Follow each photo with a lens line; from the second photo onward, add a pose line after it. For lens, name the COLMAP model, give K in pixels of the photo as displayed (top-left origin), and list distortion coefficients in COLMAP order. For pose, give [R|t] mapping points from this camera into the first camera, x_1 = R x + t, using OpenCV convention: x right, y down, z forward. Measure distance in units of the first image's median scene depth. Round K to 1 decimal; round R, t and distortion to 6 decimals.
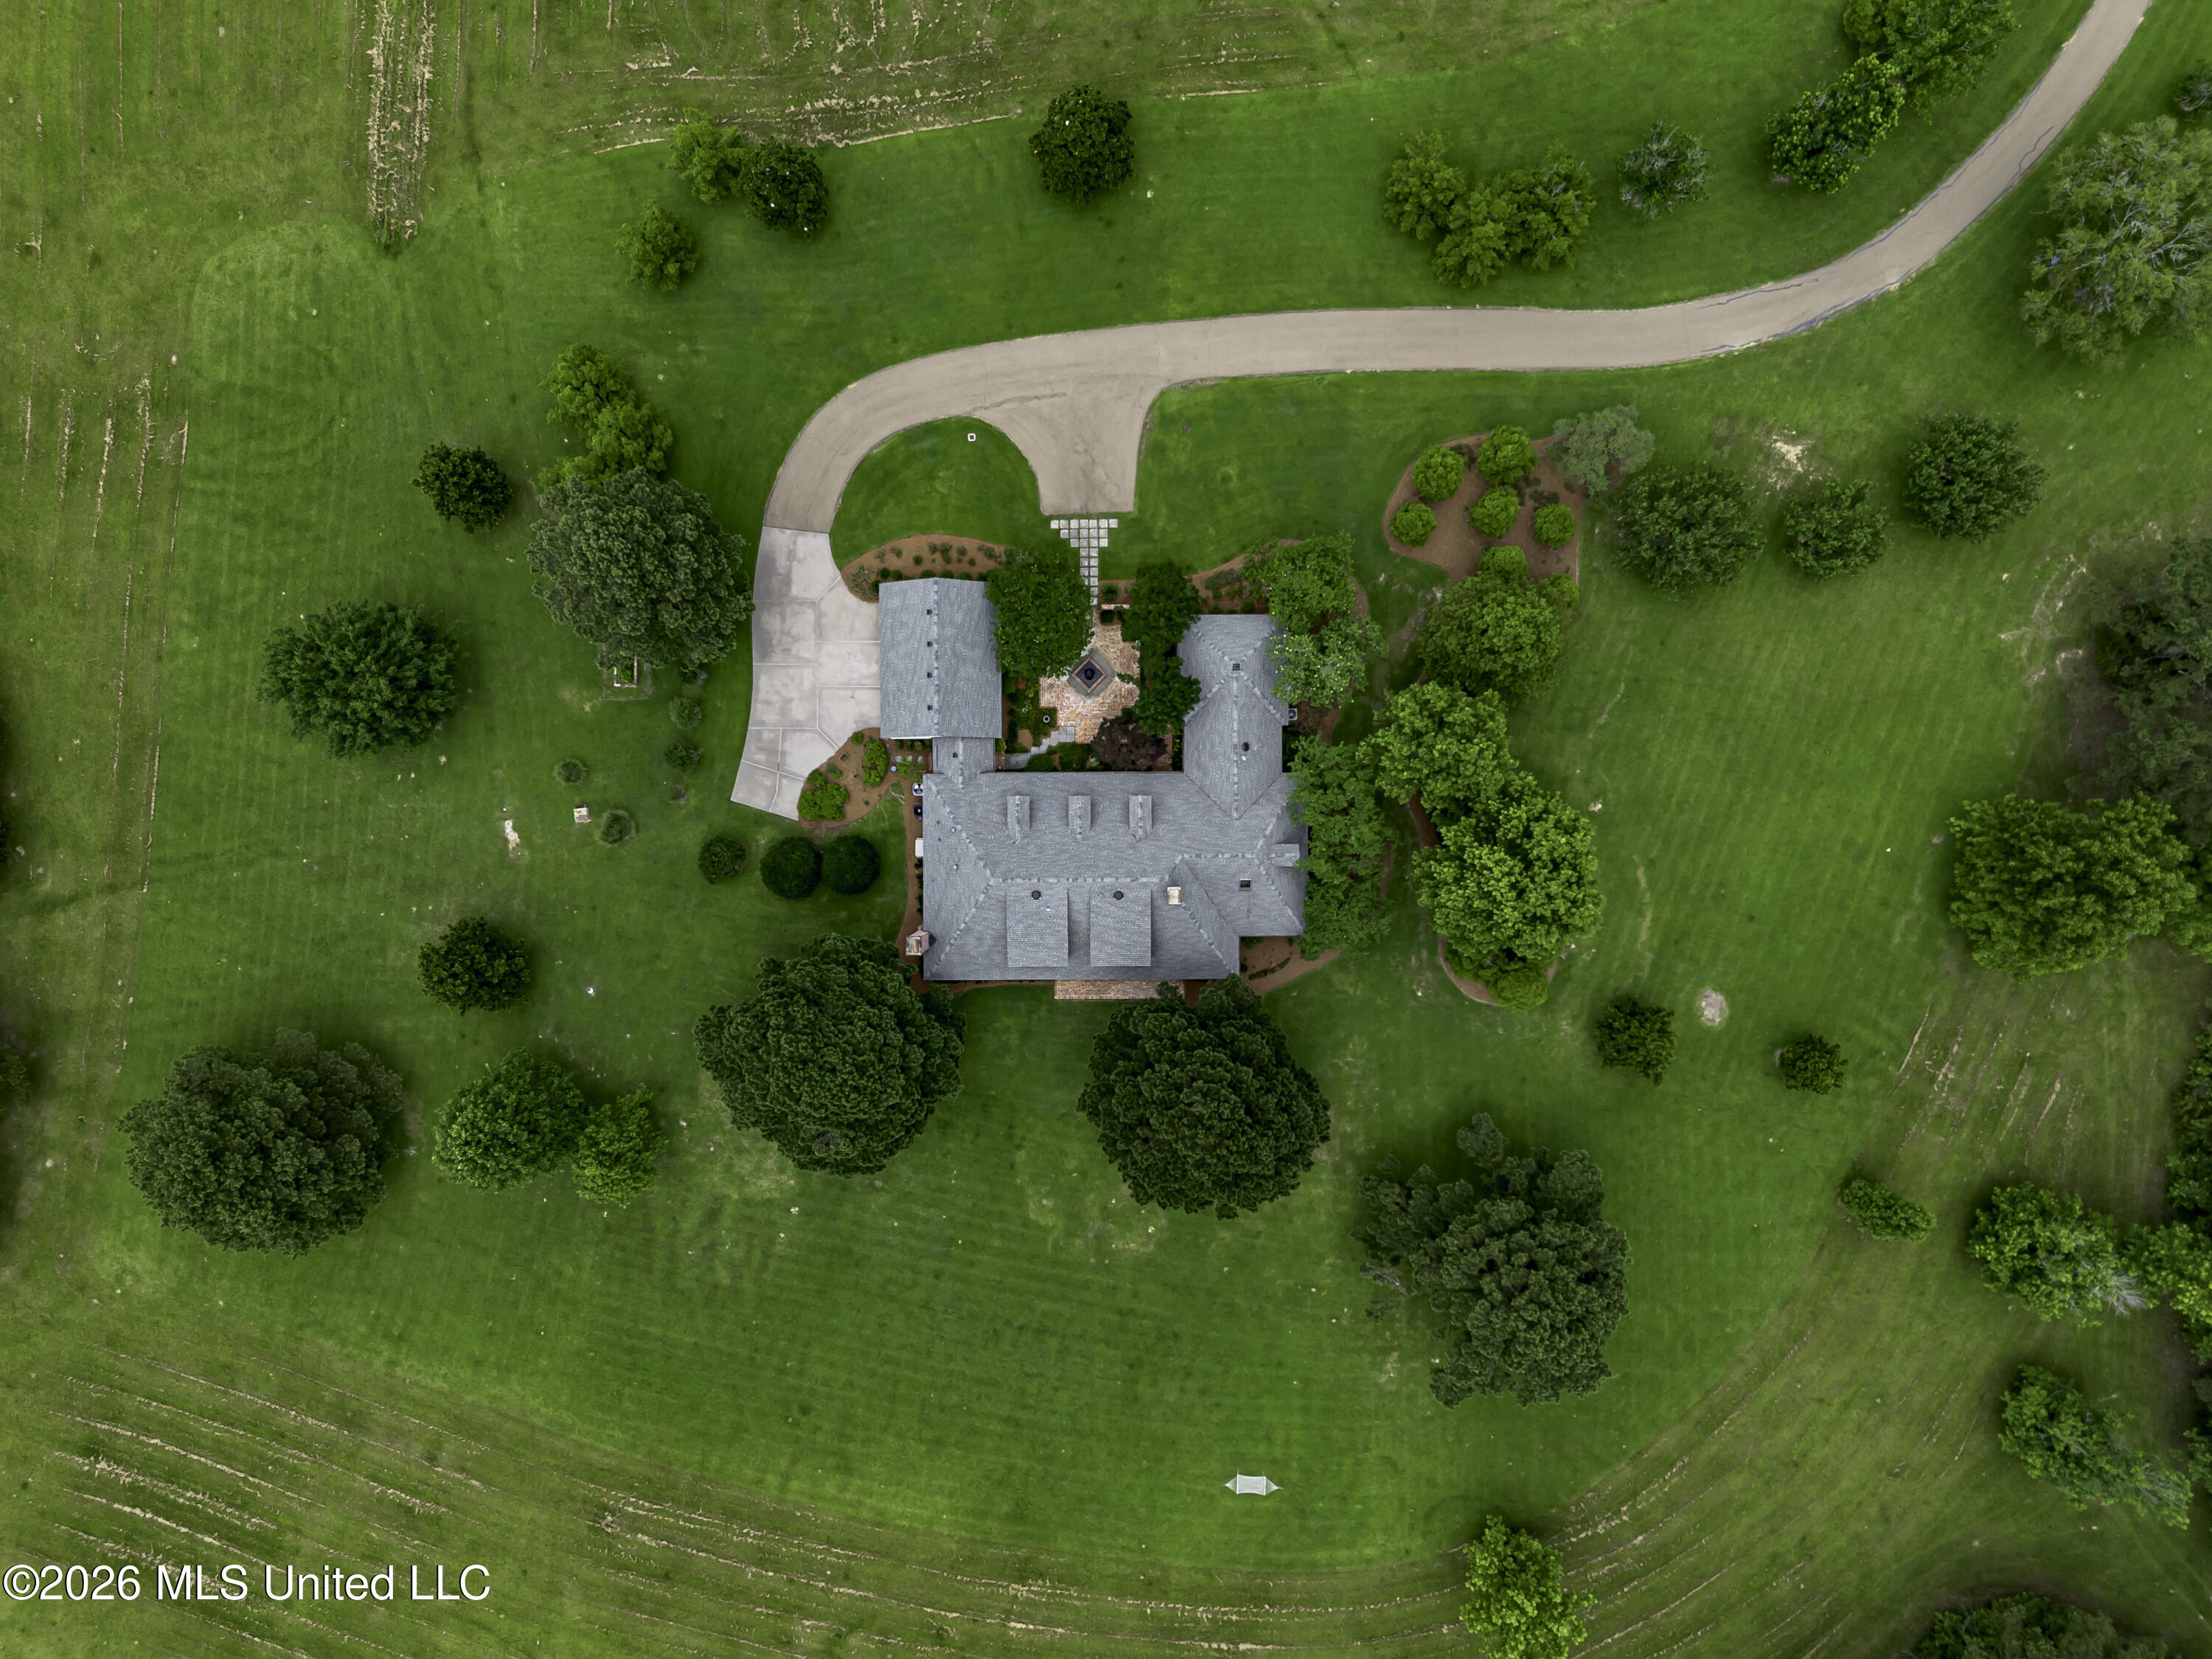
lens RADIAL K [[1568.0, 0, 1106.0], [0, 1568.0, 829.5], [0, 0, 1]] dist [0.055999, -0.042054]
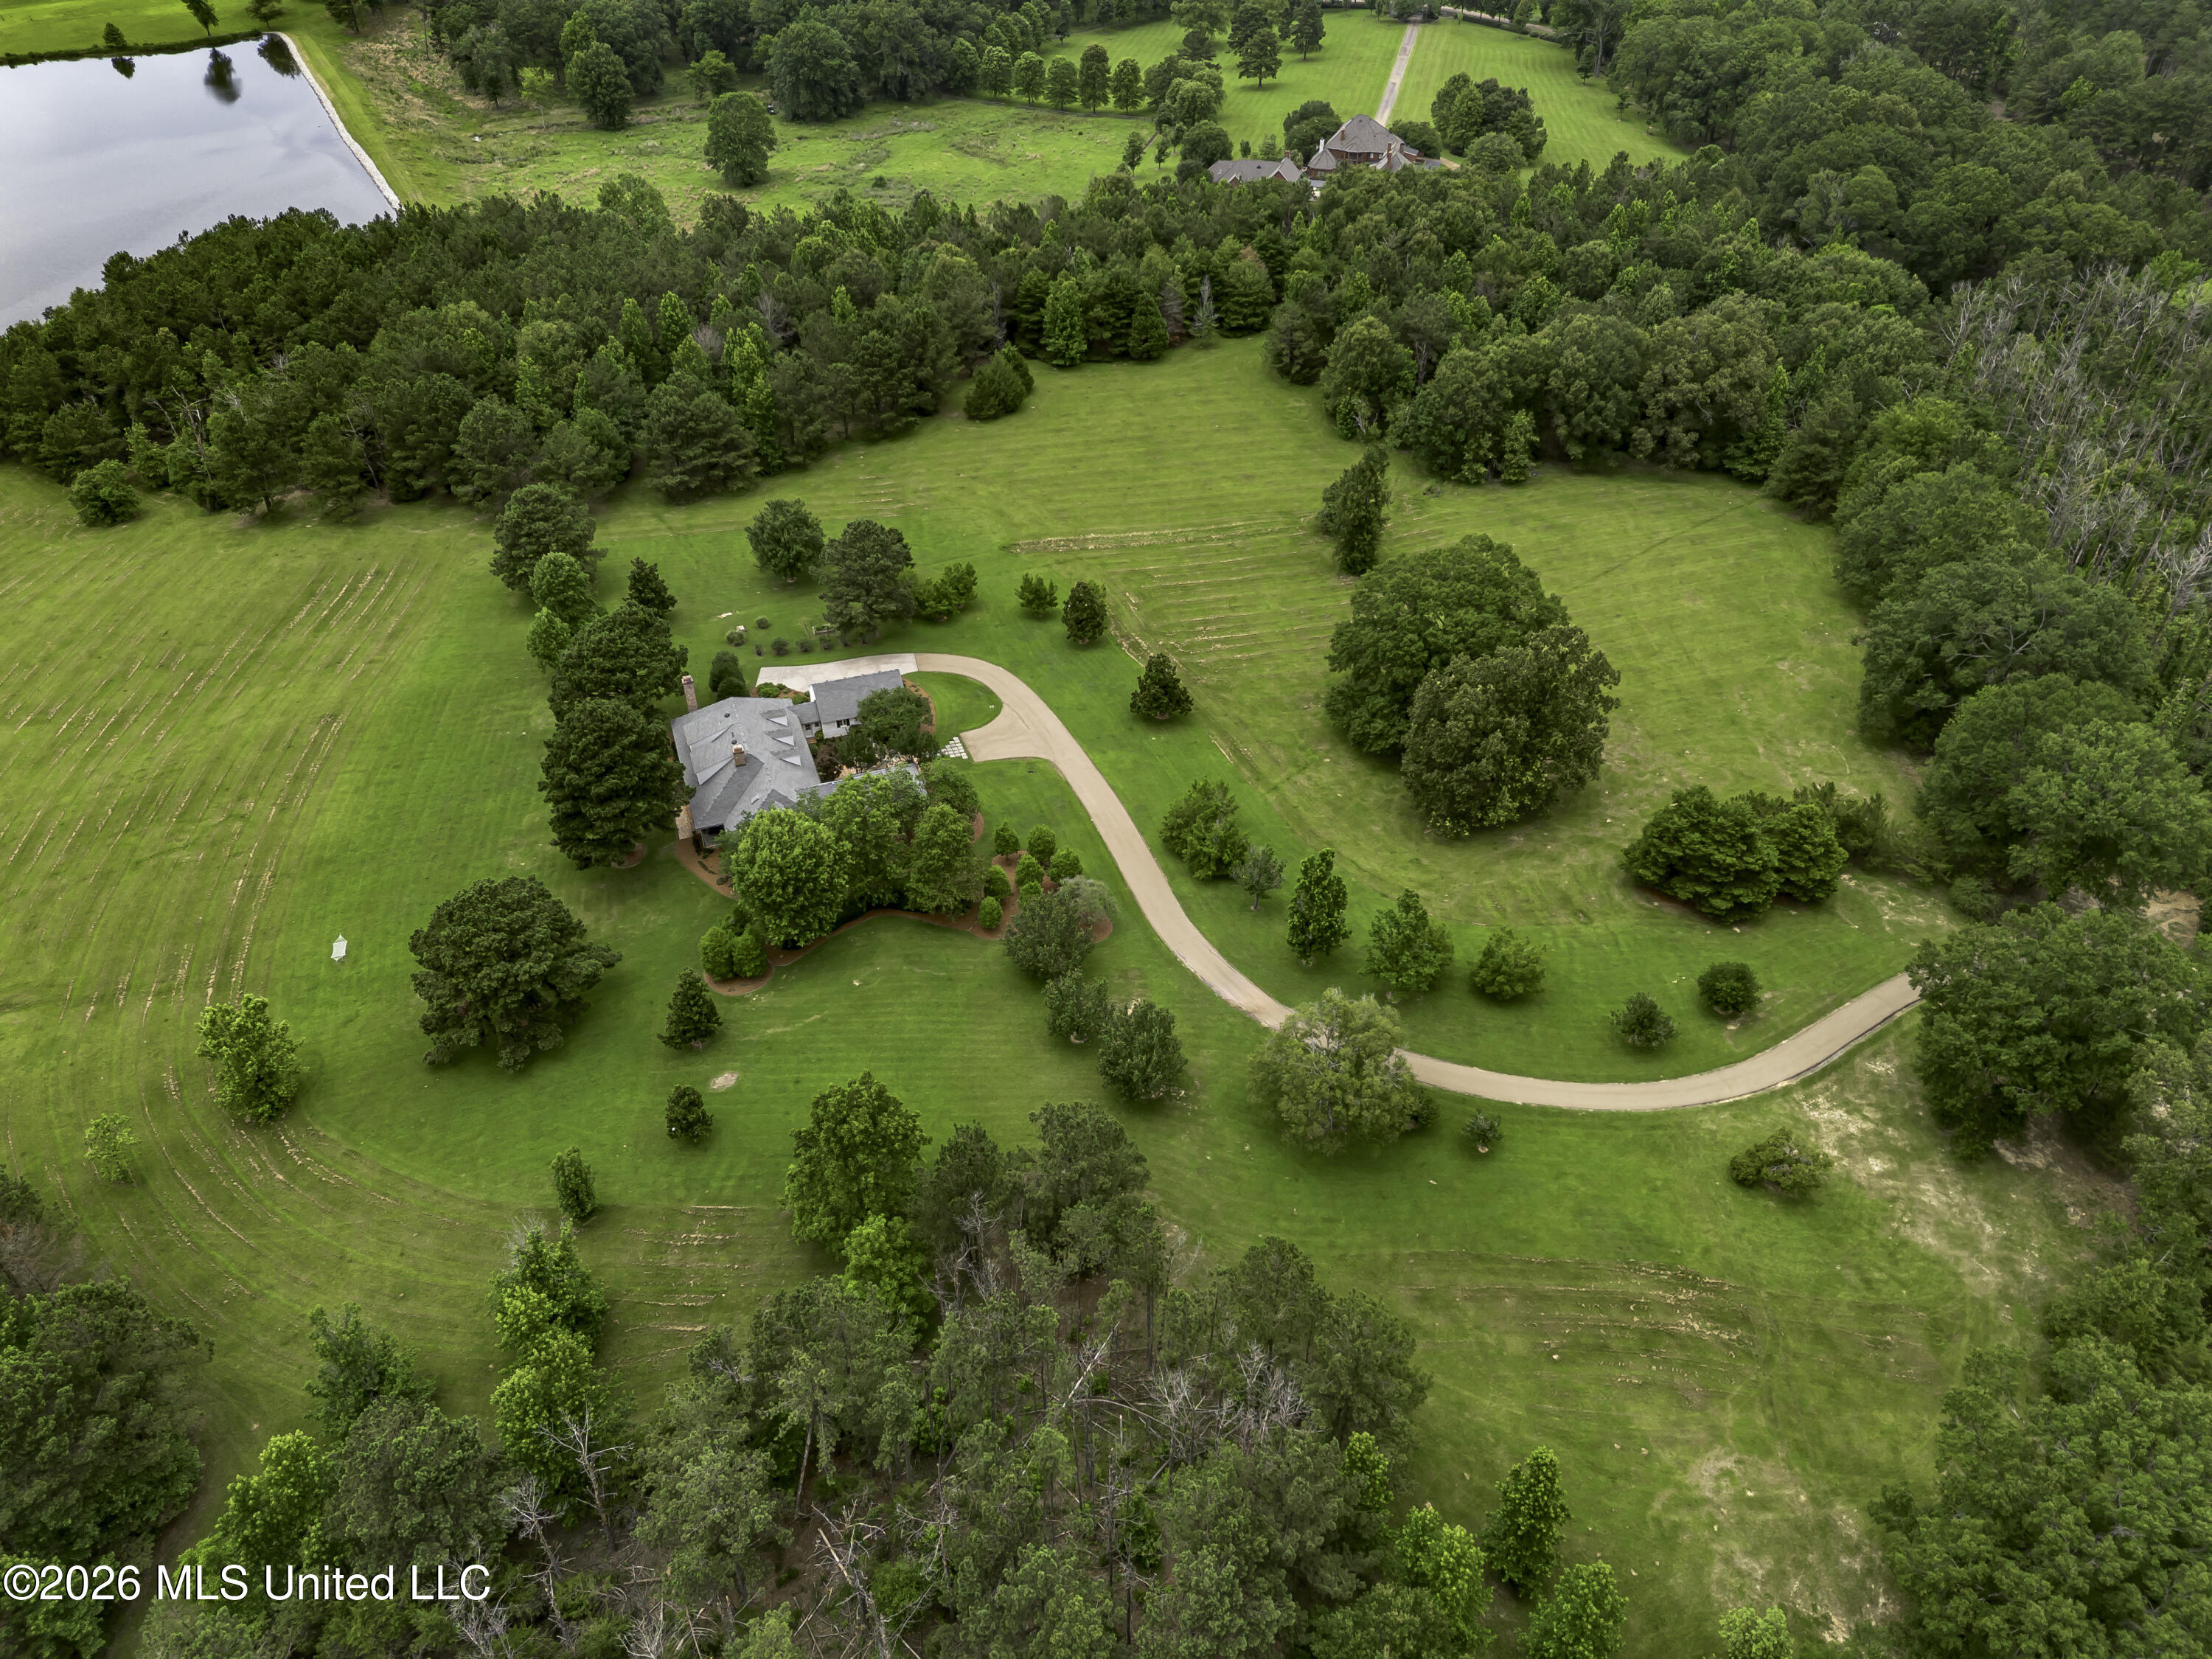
lens RADIAL K [[1568.0, 0, 1106.0], [0, 1568.0, 829.5], [0, 0, 1]] dist [0.055999, -0.042054]
pose [[0.327299, 0.607005, -0.724169, 1.314479], [-0.944130, 0.178736, -0.276896, 0.141739], [-0.038643, 0.774338, 0.631591, -0.007960]]
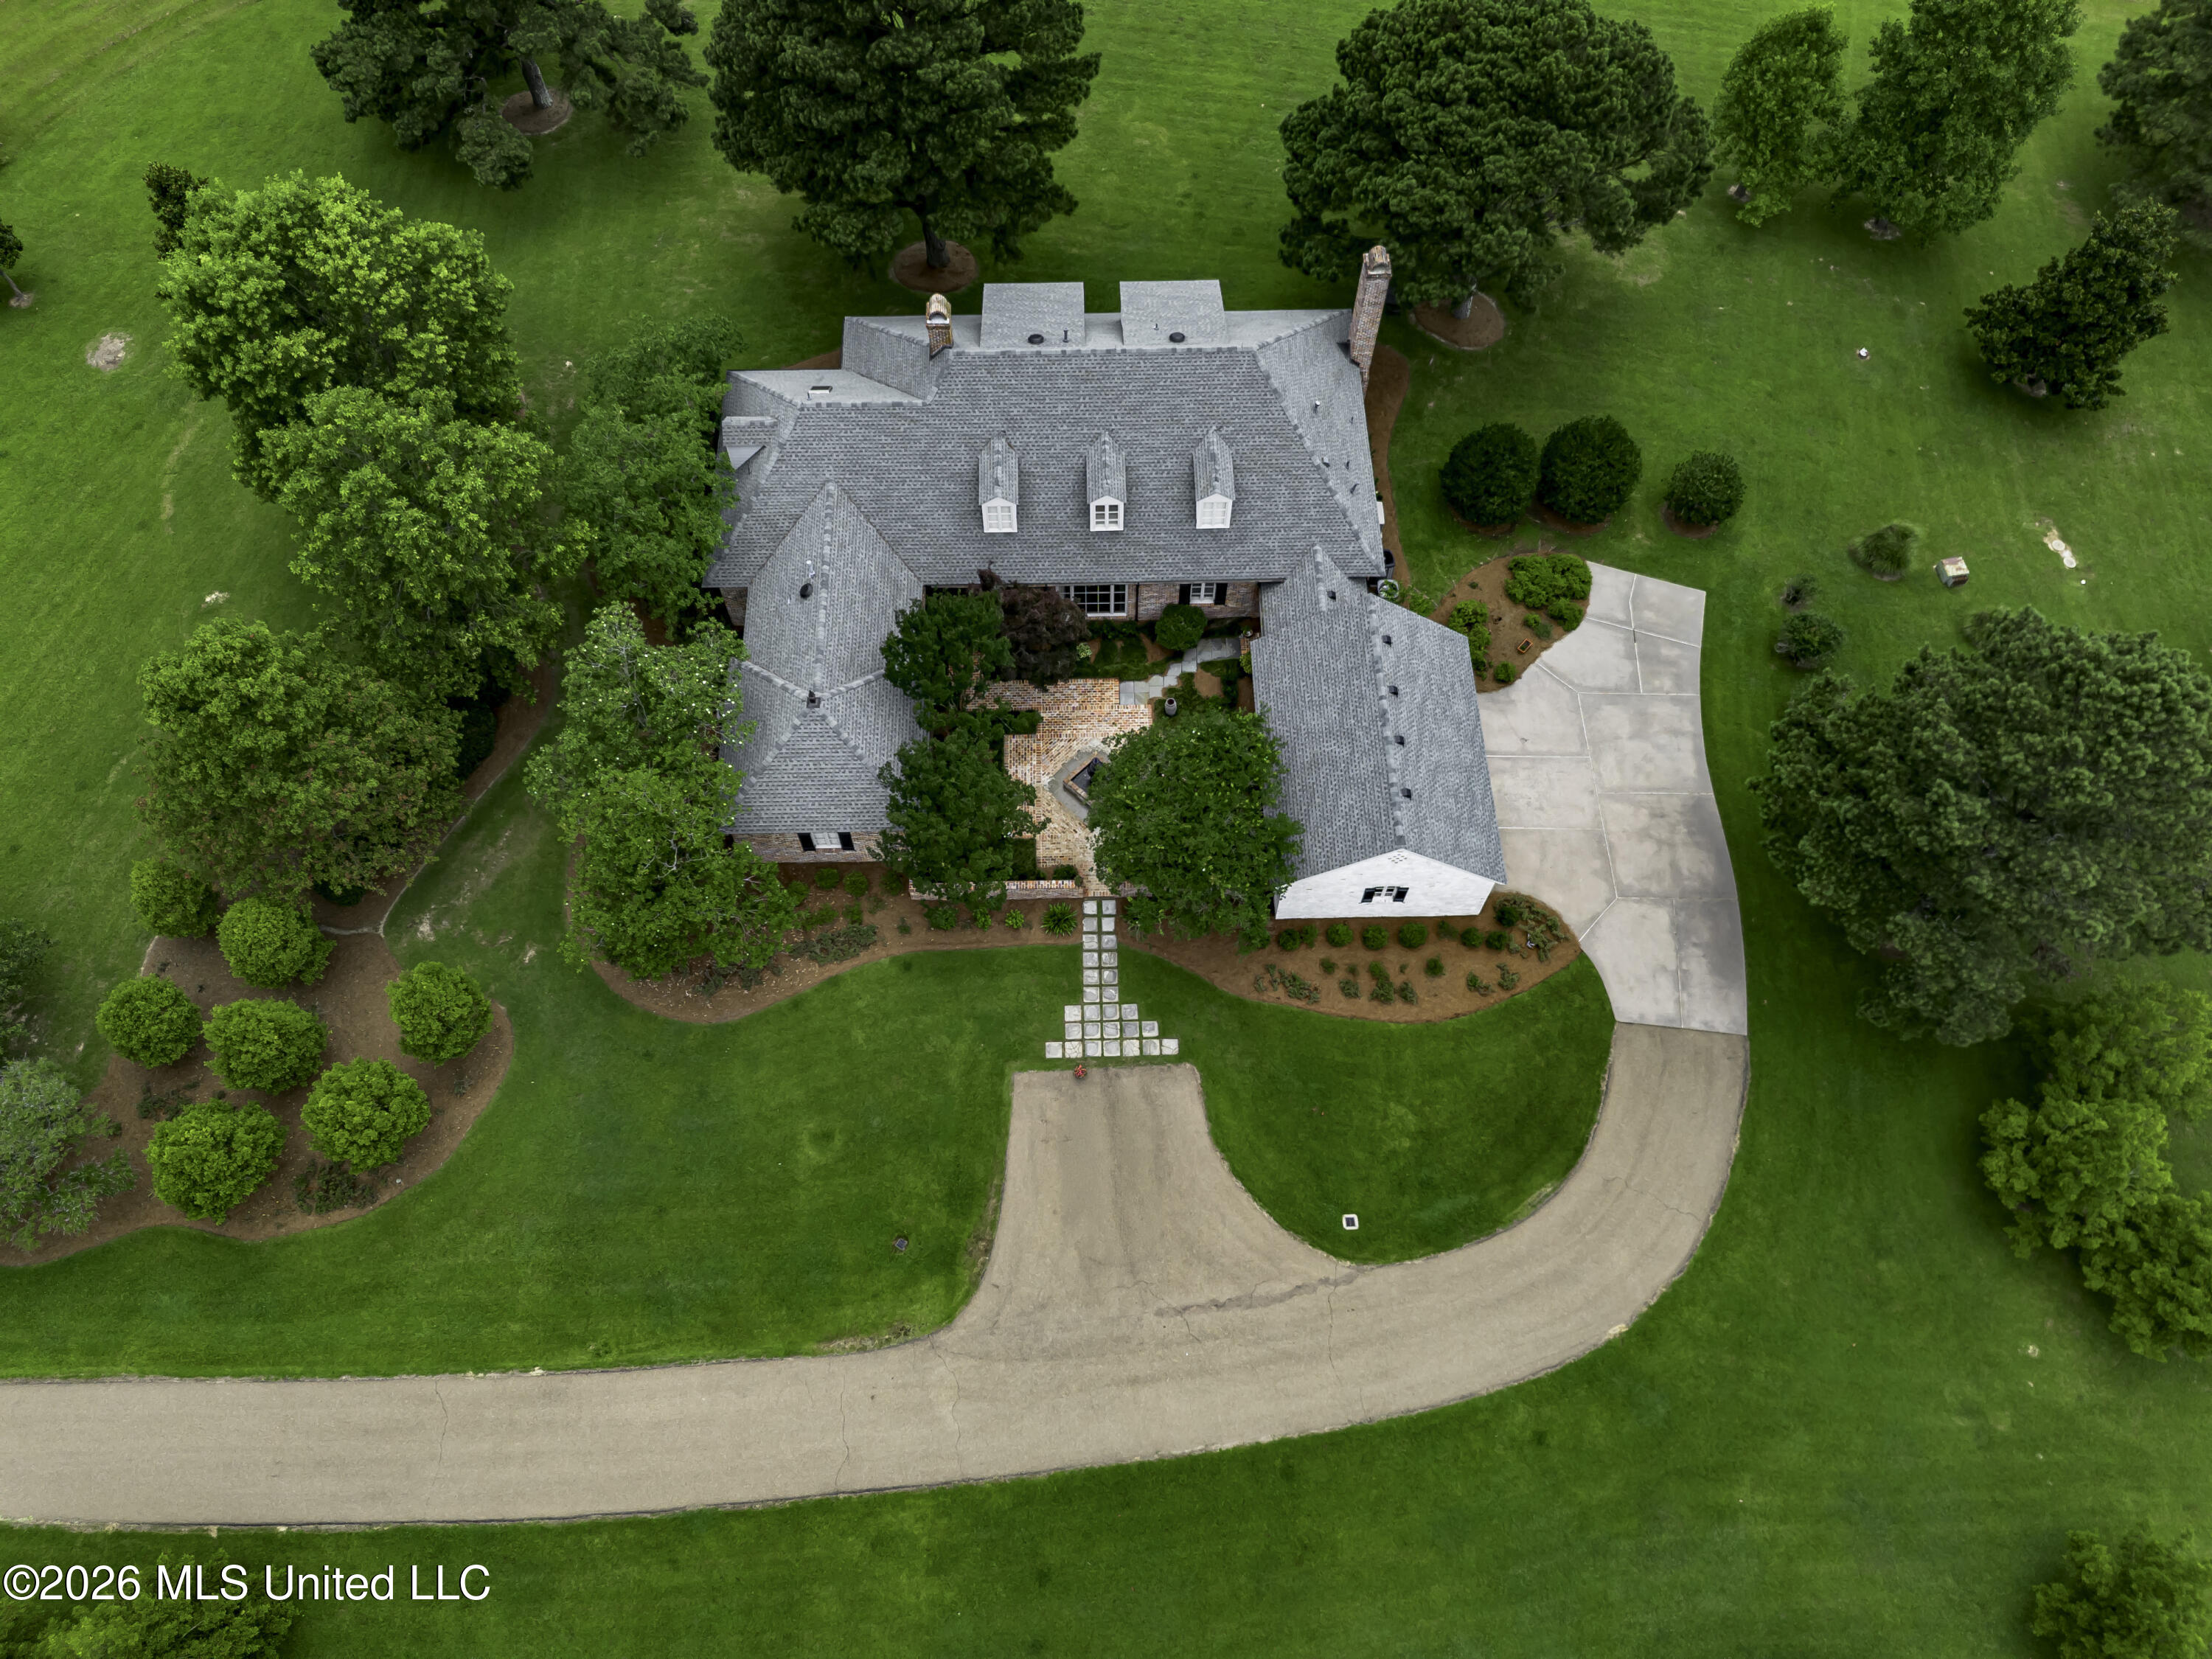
lens RADIAL K [[1568.0, 0, 1106.0], [0, 1568.0, 829.5], [0, 0, 1]] dist [0.055999, -0.042054]
pose [[-0.999804, 0.018026, -0.008236, -0.009115], [-0.019797, -0.889253, 0.456987, -0.362350], [0.000914, 0.457060, 0.889435, 0.520325]]
